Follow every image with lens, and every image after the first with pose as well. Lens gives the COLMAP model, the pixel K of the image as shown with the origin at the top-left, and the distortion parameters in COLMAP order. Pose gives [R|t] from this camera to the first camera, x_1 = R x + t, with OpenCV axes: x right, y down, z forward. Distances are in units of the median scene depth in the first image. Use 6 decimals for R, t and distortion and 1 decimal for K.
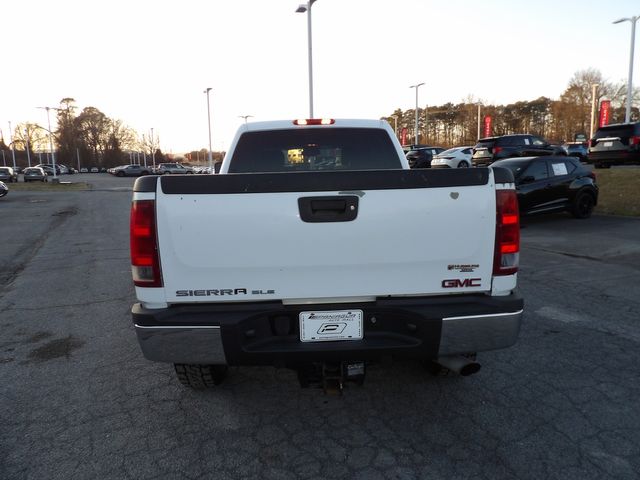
lens RADIAL K [[449.9, 0, 321.5], [0, 449.9, 238.2], [0, 0, 1]] dist [-0.001374, 0.010329]
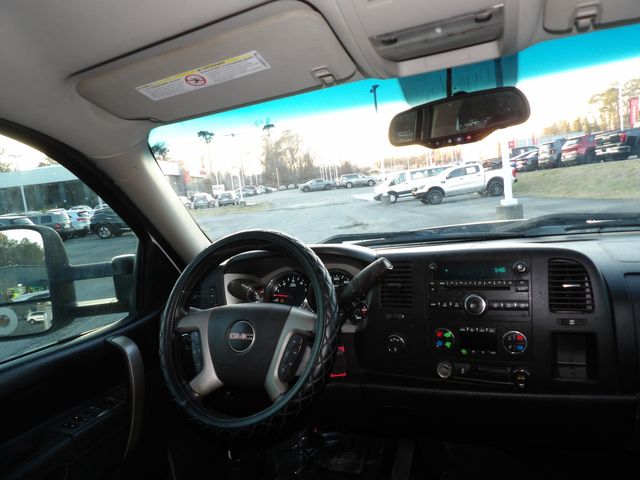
lens RADIAL K [[458.8, 0, 320.0], [0, 458.8, 240.0], [0, 0, 1]] dist [-0.002599, 0.001938]
pose [[0.913839, -0.044638, -0.403617, -0.023919], [0.041980, 0.998999, -0.015437, -0.366531], [0.403902, -0.002837, 0.914798, 2.009878]]
